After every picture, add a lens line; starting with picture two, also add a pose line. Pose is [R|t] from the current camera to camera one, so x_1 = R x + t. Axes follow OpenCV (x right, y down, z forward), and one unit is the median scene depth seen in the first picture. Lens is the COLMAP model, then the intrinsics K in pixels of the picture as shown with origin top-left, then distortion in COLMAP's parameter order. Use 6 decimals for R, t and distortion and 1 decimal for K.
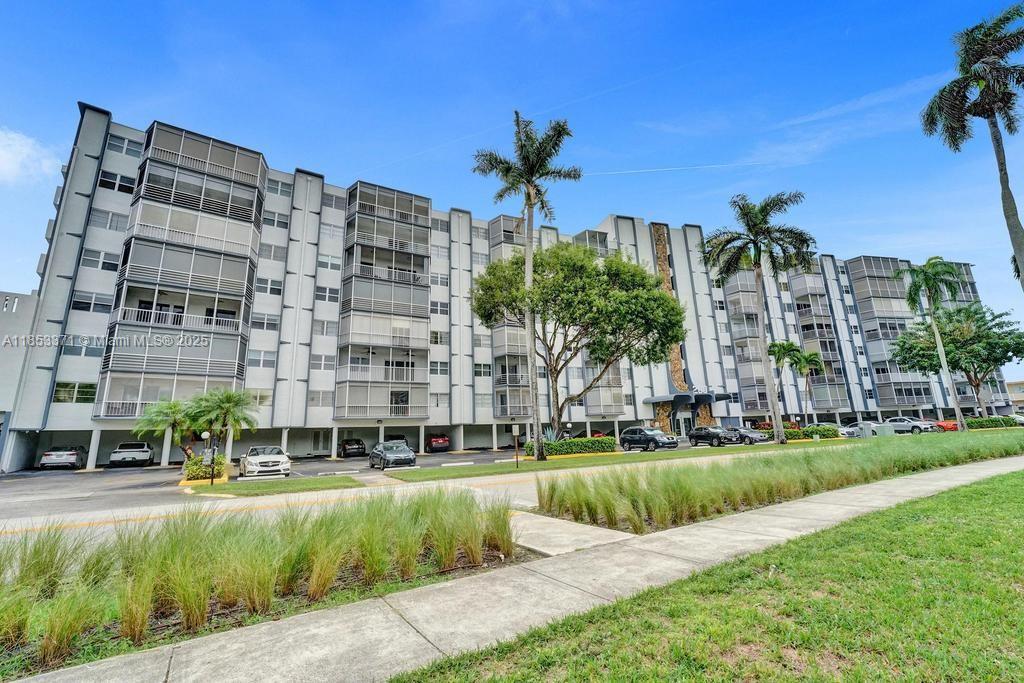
lens RADIAL K [[420.6, 0, 516.1], [0, 420.6, 344.3], [0, 0, 1]] dist [-0.019917, 0.000224]
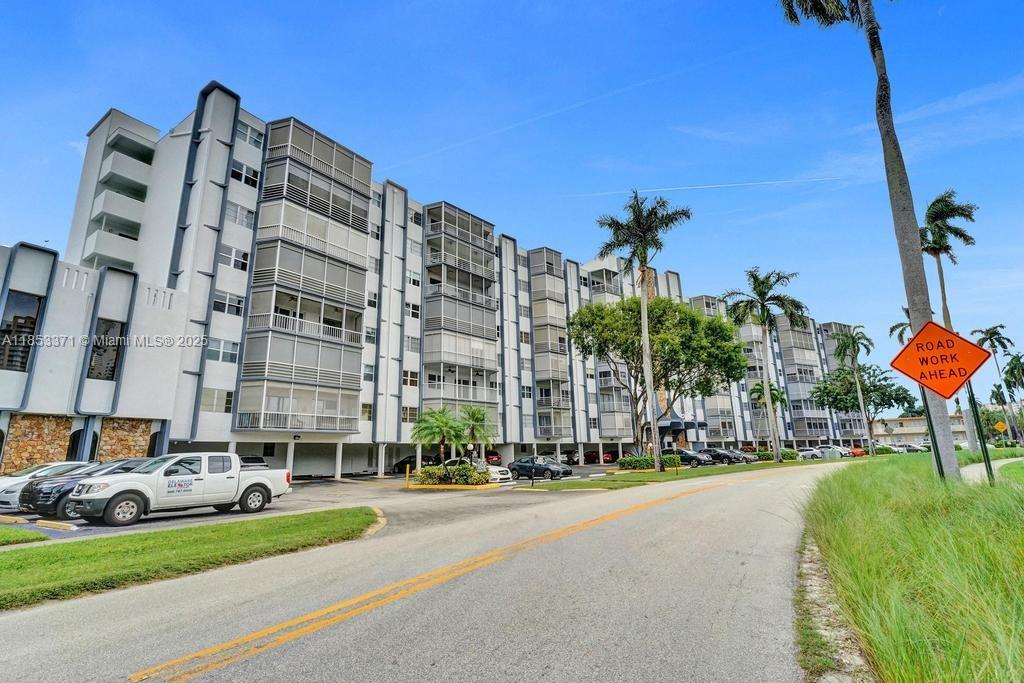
lens RADIAL K [[481.2, 0, 512.0], [0, 481.2, 341.5], [0, 0, 1]] dist [-0.002184, -0.000328]
pose [[0.950746, 0.083056, 0.298635, -0.548625], [-0.073818, 0.996383, -0.042103, -0.013167], [-0.301052, 0.017985, 0.953438, -0.165323]]
